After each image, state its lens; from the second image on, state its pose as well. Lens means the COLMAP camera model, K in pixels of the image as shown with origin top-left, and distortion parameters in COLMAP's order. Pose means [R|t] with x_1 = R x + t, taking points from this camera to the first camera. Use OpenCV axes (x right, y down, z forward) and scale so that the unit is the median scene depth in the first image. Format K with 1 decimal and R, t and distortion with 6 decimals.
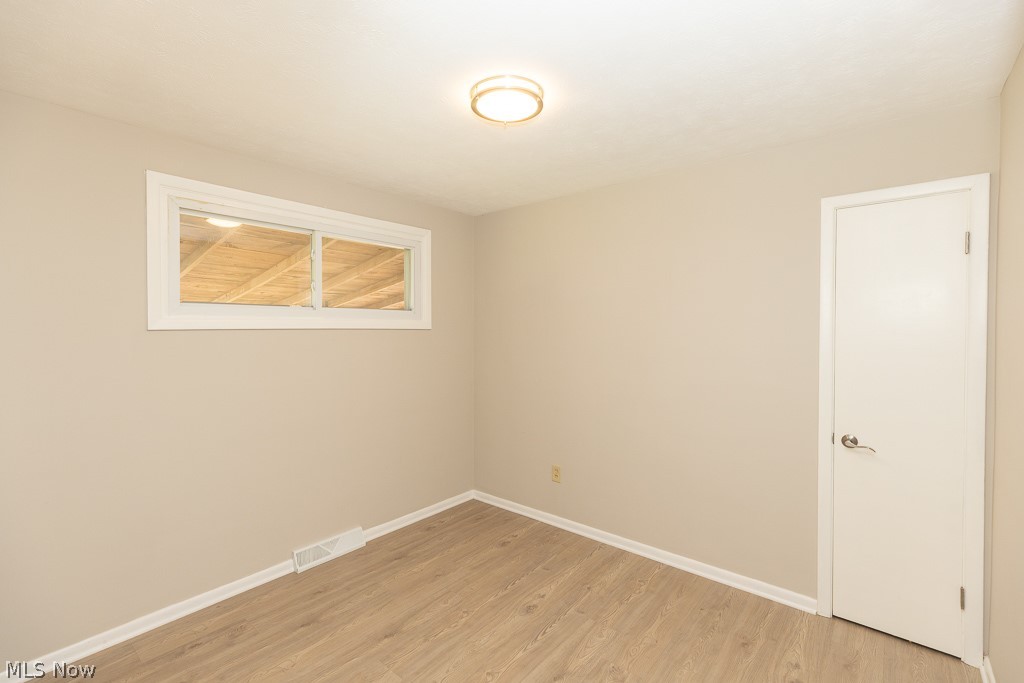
lens RADIAL K [[457.7, 0, 510.4], [0, 457.7, 337.2], [0, 0, 1]] dist [0.006185, 0.000195]
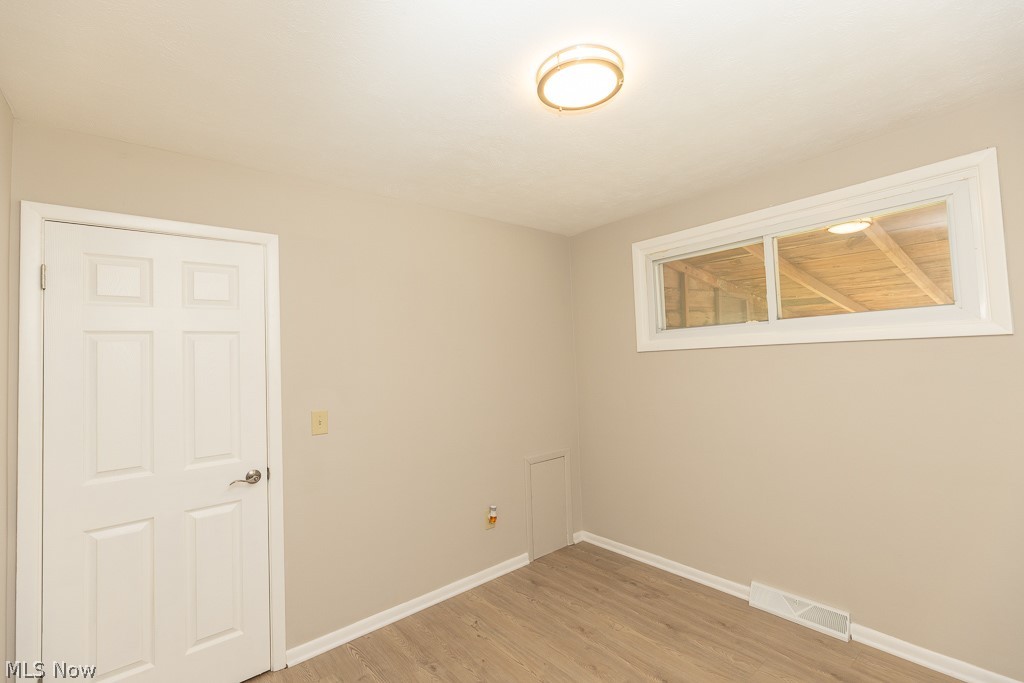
lens RADIAL K [[457.7, 0, 510.6], [0, 457.7, 339.9], [0, 0, 1]] dist [0.006185, 0.000195]
pose [[-0.186210, -0.034849, -0.981892, 0.654380], [0.023959, 0.998913, -0.039997, -0.005399], [0.982218, -0.030973, -0.185173, 0.804841]]
